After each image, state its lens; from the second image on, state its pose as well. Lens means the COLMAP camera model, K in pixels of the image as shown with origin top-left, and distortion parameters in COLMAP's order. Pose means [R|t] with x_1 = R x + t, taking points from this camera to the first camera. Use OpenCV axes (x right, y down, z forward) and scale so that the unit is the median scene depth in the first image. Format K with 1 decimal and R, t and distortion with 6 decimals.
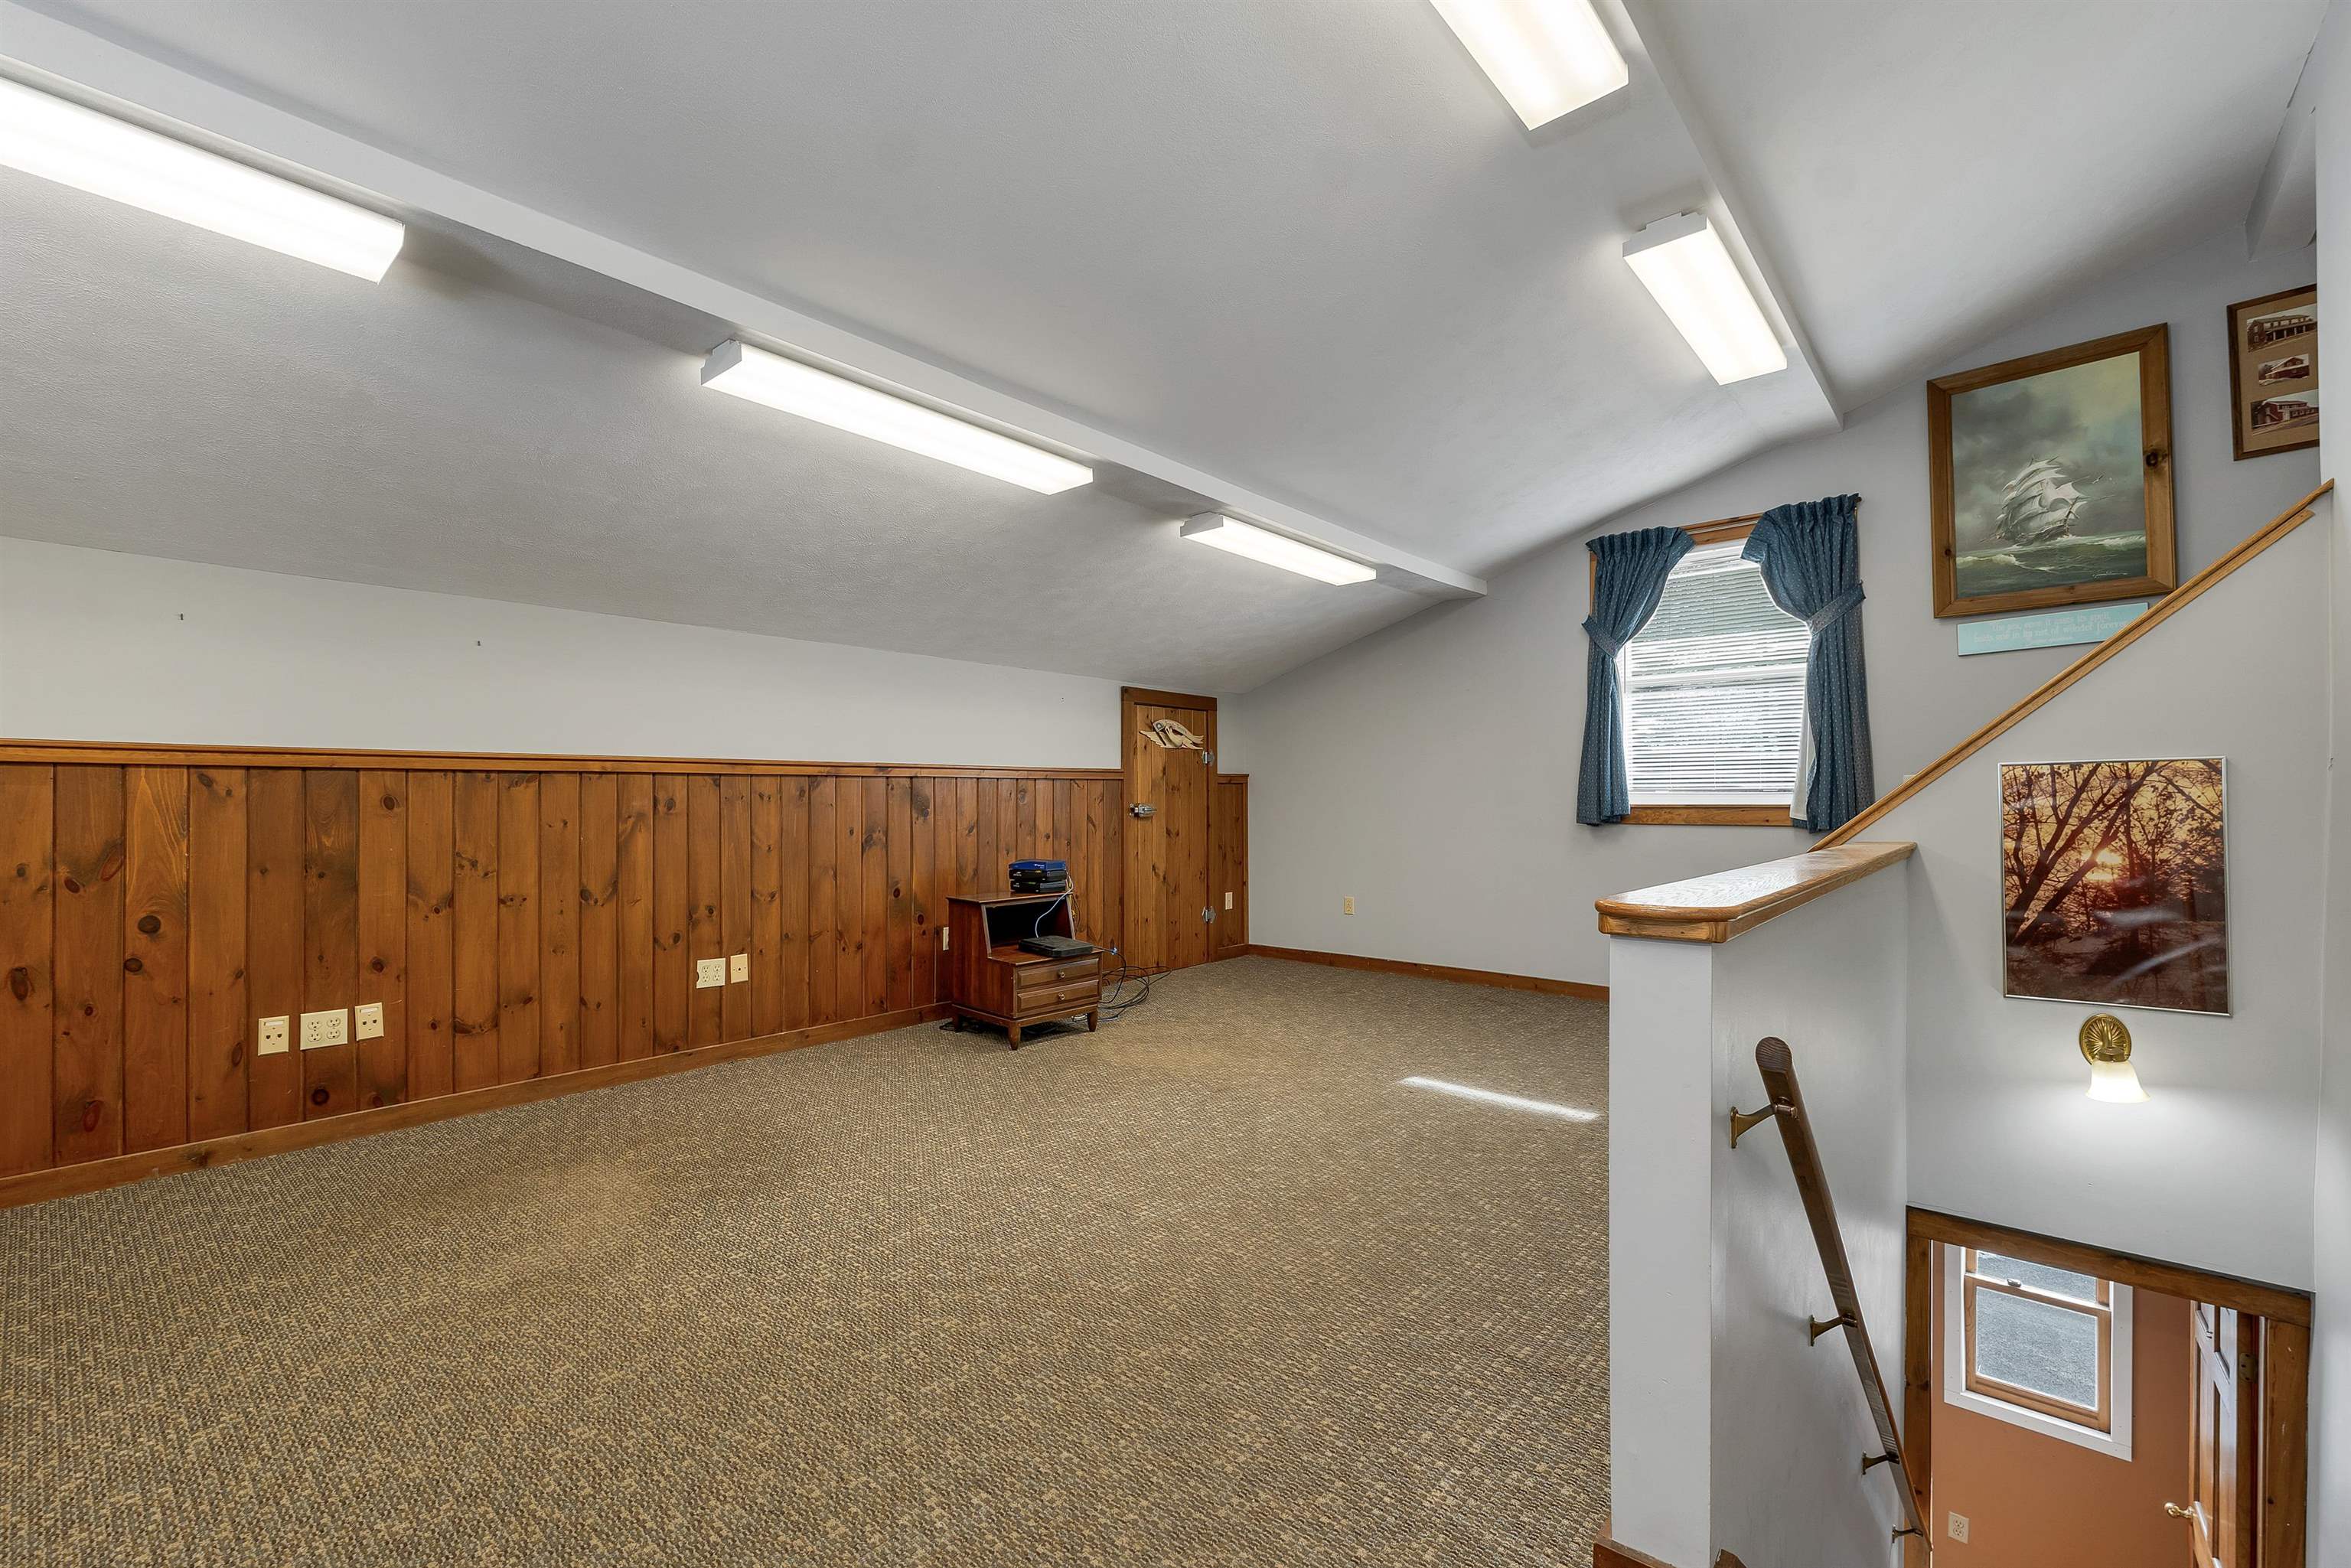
lens RADIAL K [[979.2, 0, 1168.7], [0, 979.2, 788.3], [0, 0, 1]] dist [-0.005156, -0.000214]
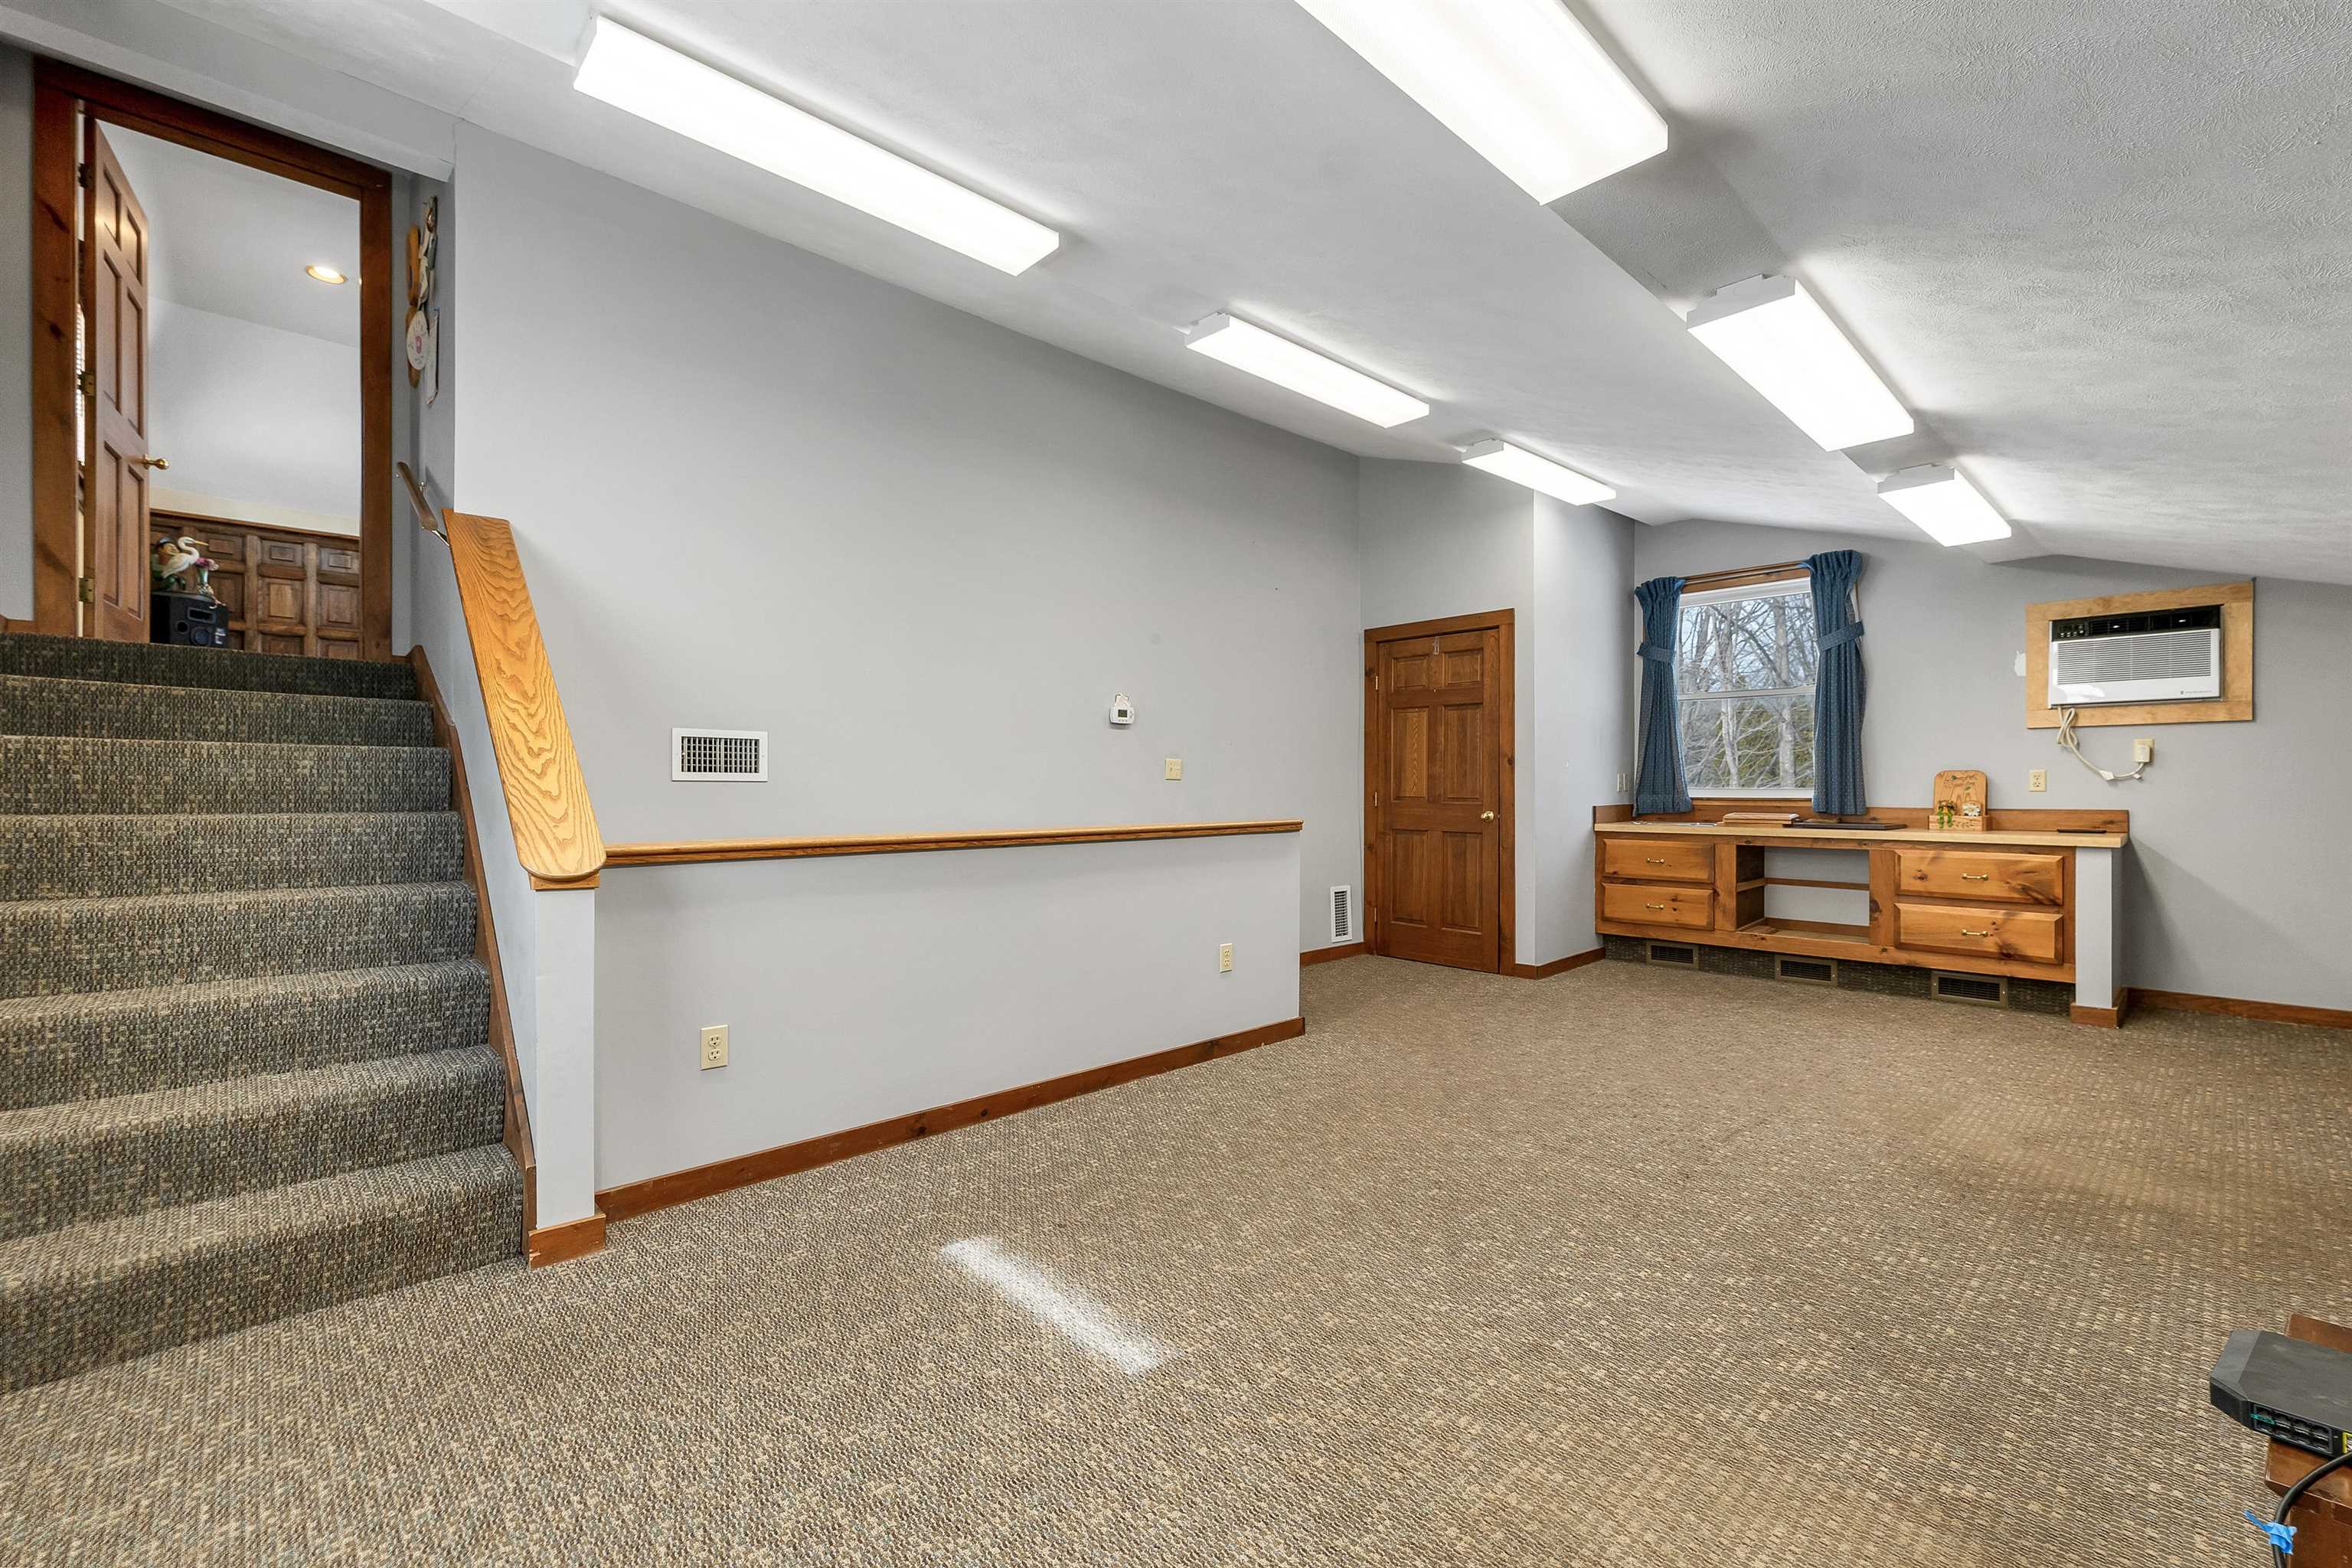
lens RADIAL K [[1011.8, 0, 1176.4], [0, 1011.8, 796.0], [0, 0, 1]] dist [-0.000623, 0.000035]
pose [[-0.995399, 0.000582, 0.095819, 0.219535], [0.000208, 0.999992, -0.003912, 0.020927], [-0.095820, -0.003874, -0.995391, 1.792562]]
